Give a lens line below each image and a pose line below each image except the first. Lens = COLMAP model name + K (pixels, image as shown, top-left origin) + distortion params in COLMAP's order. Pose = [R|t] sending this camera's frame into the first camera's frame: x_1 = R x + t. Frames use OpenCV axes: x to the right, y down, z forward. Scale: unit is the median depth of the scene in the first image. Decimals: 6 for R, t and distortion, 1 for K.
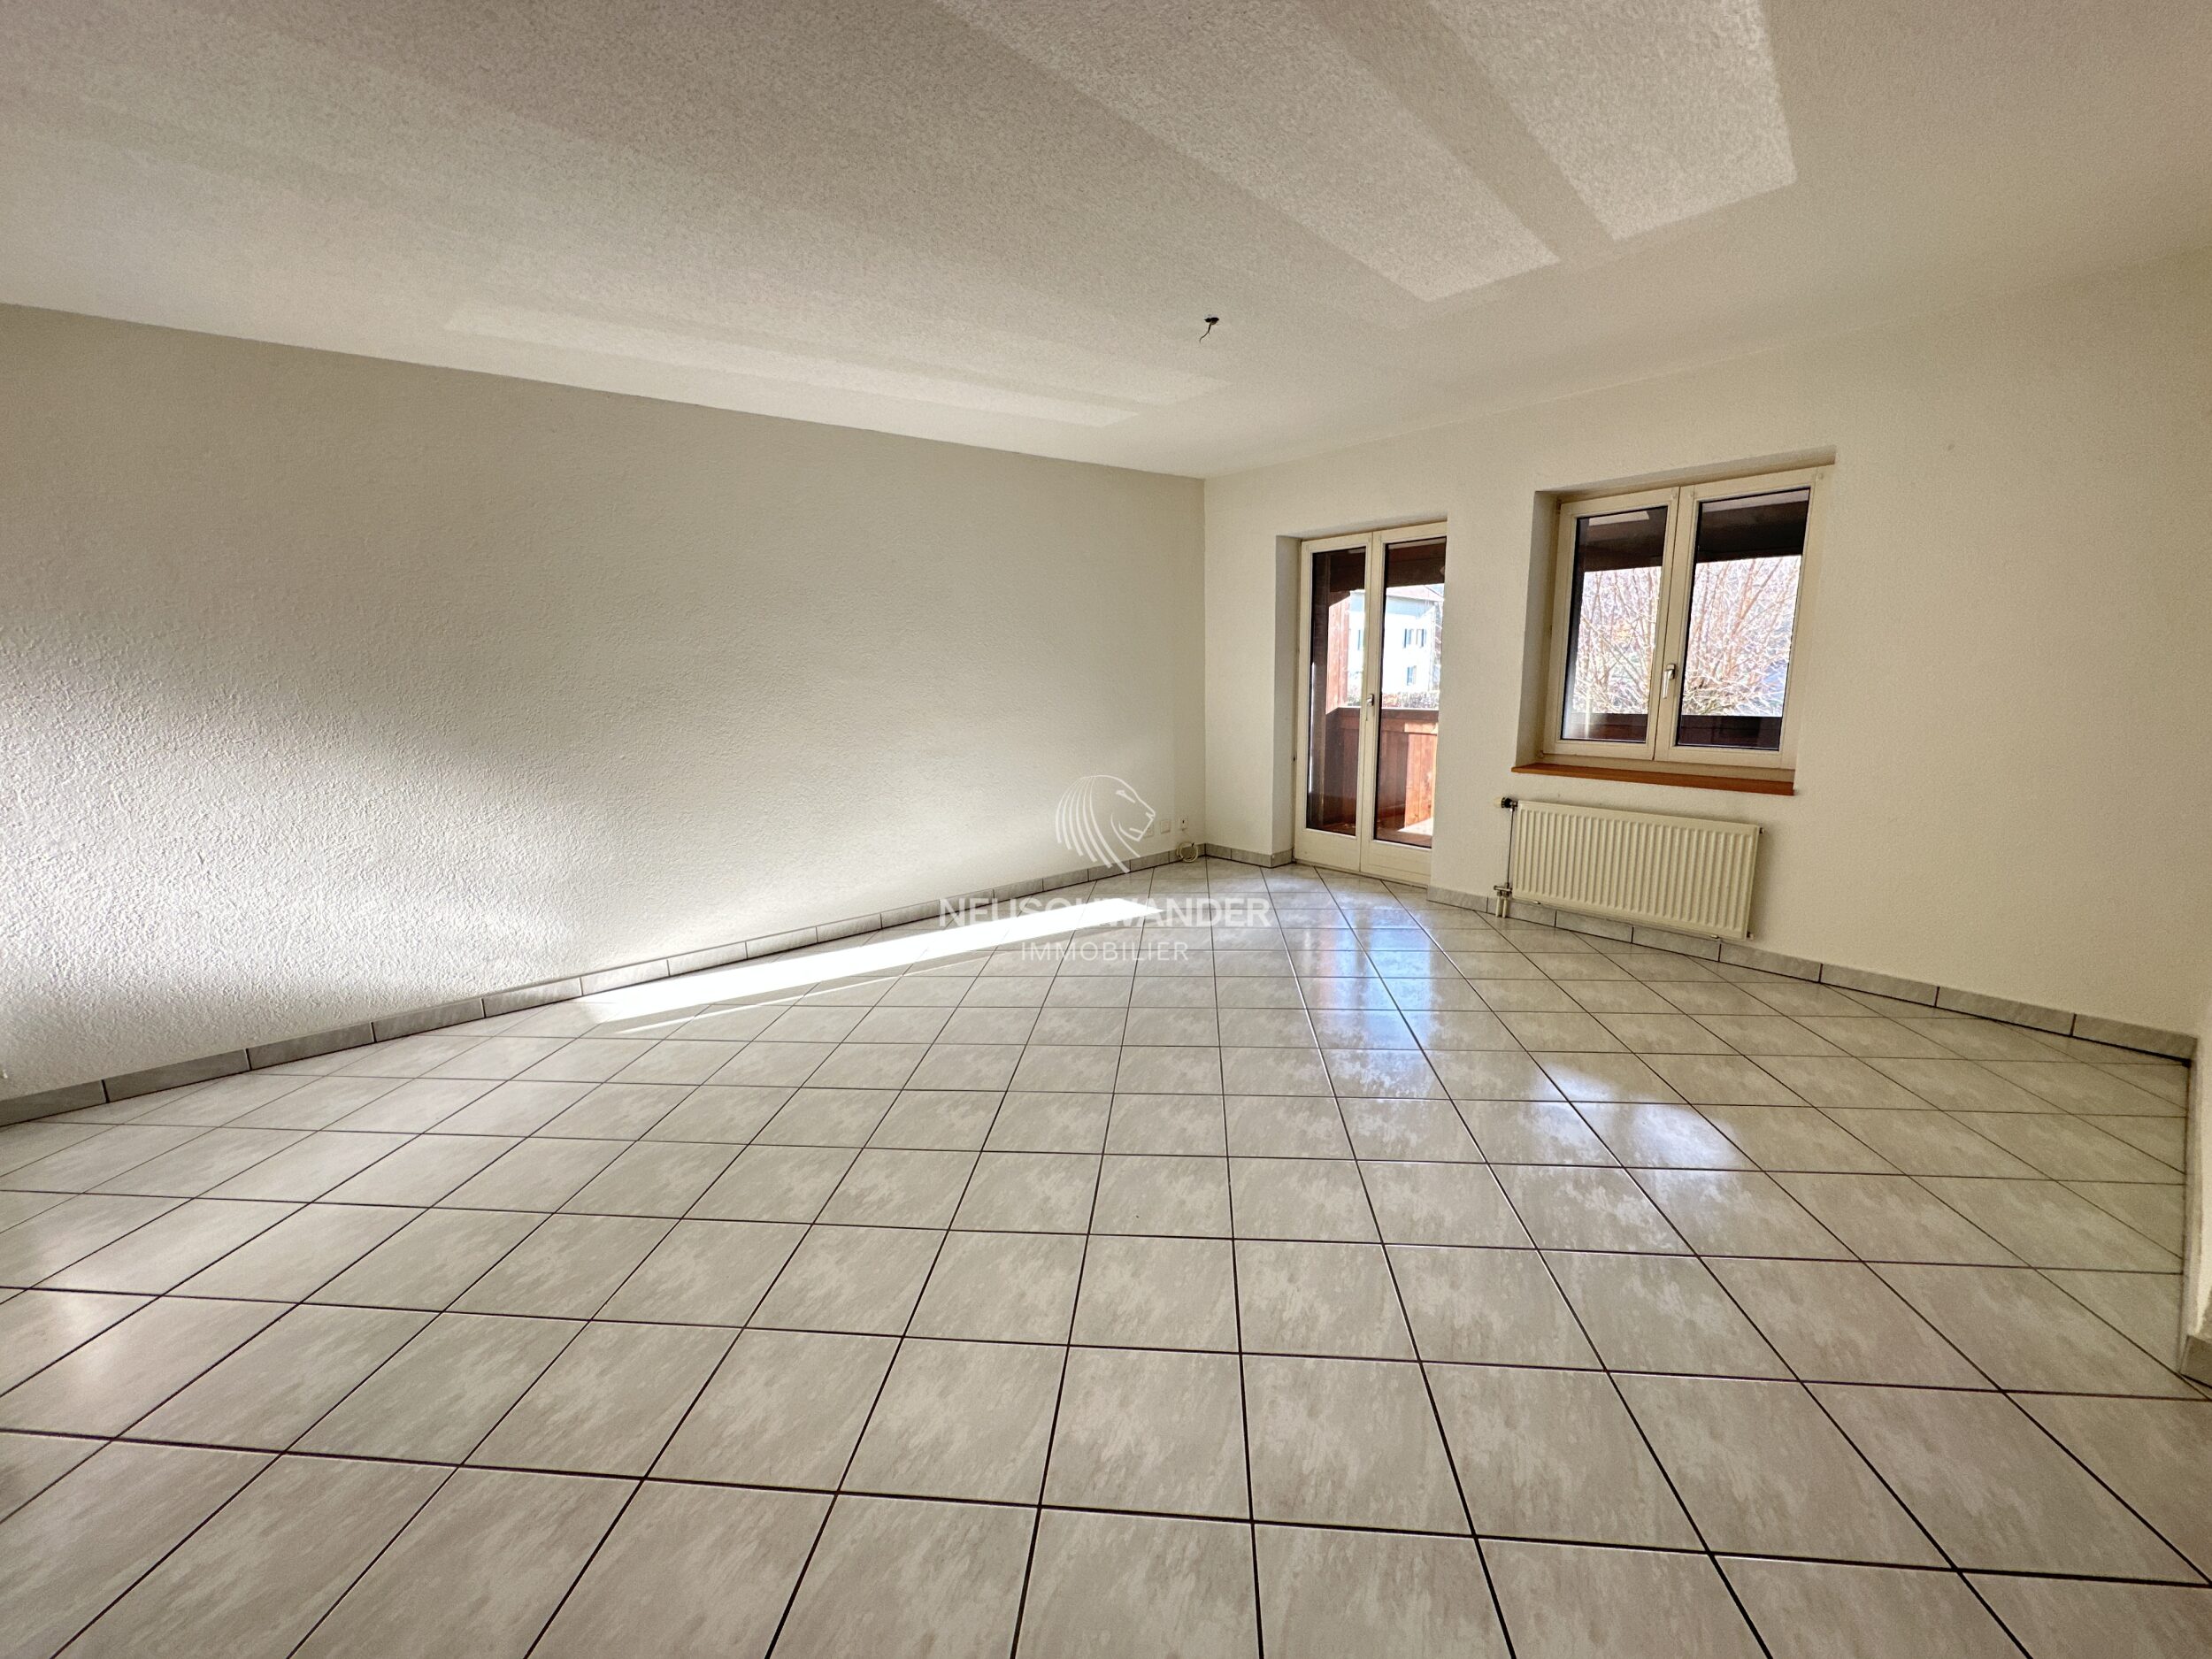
lens RADIAL K [[884.6, 0, 1103.9], [0, 884.6, 832.0], [0, 0, 1]] dist [0.011914, -0.000303]
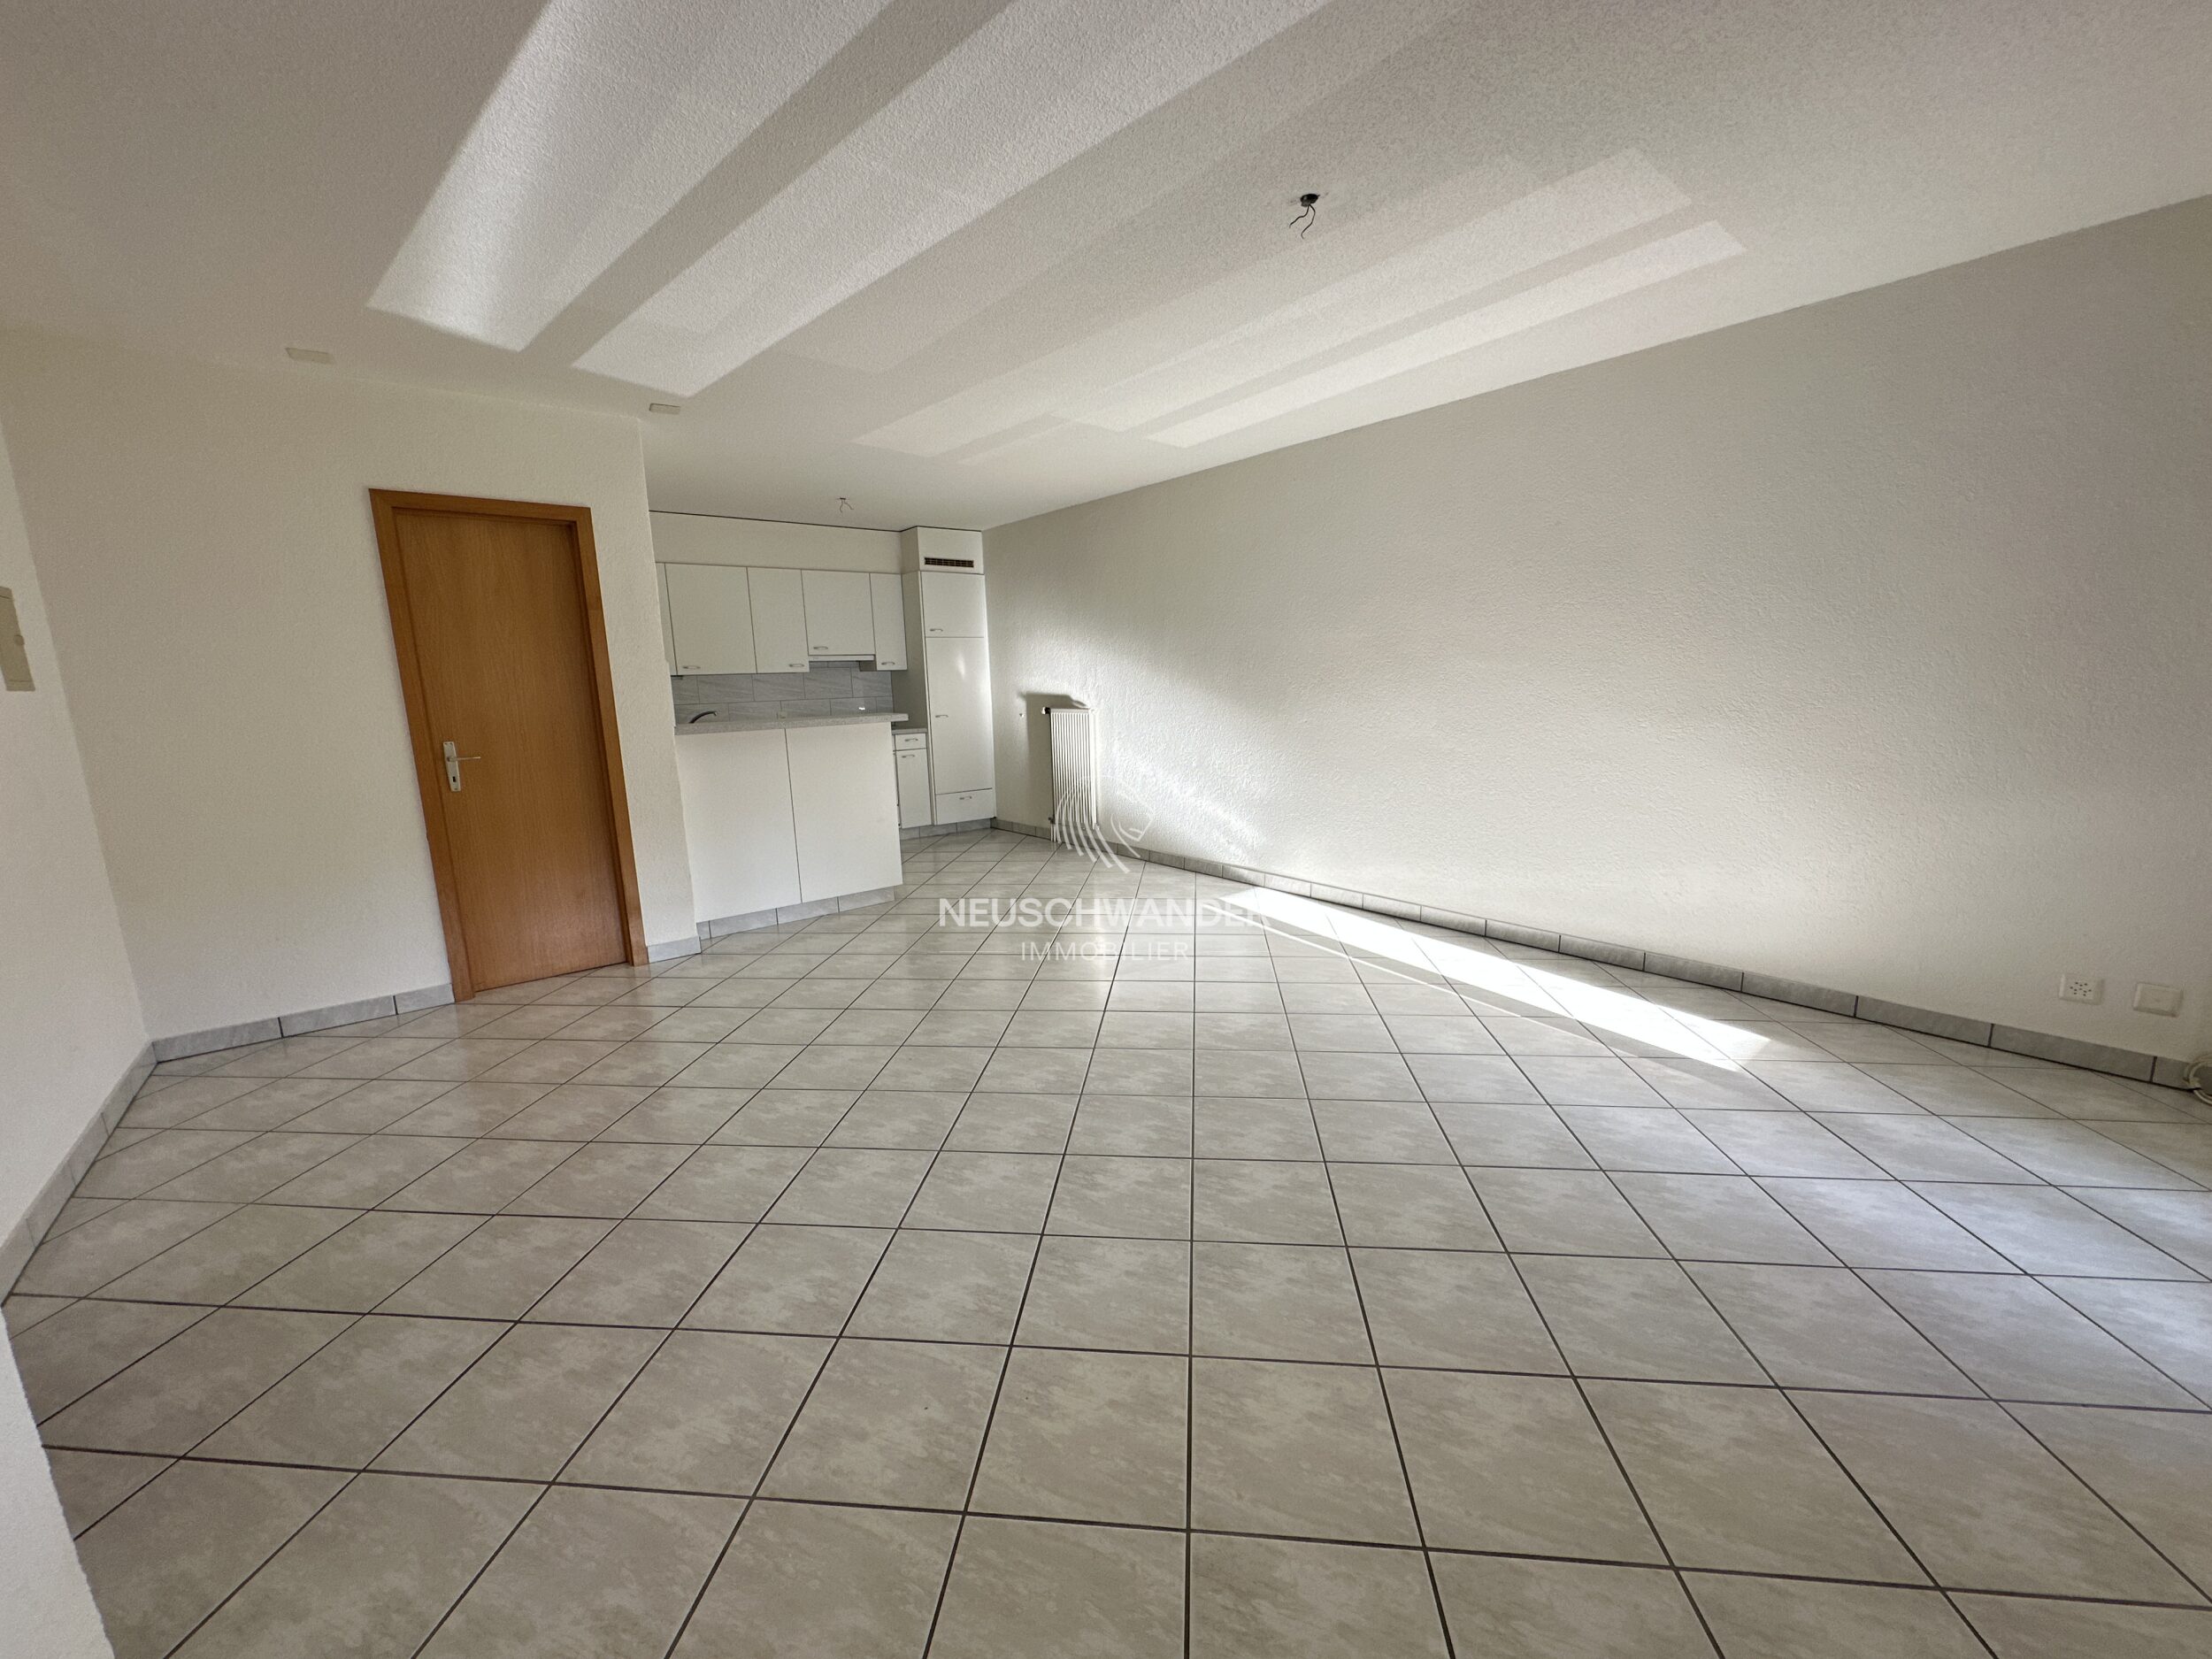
lens RADIAL K [[884.6, 0, 1107.8], [0, 884.6, 827.2], [0, 0, 1]] dist [0.011914, -0.000303]
pose [[-0.013987, 0.193869, -0.980928, 0.814622], [-0.167031, 0.966786, 0.193456, -0.144434], [0.985852, 0.166551, 0.018859, 0.752352]]
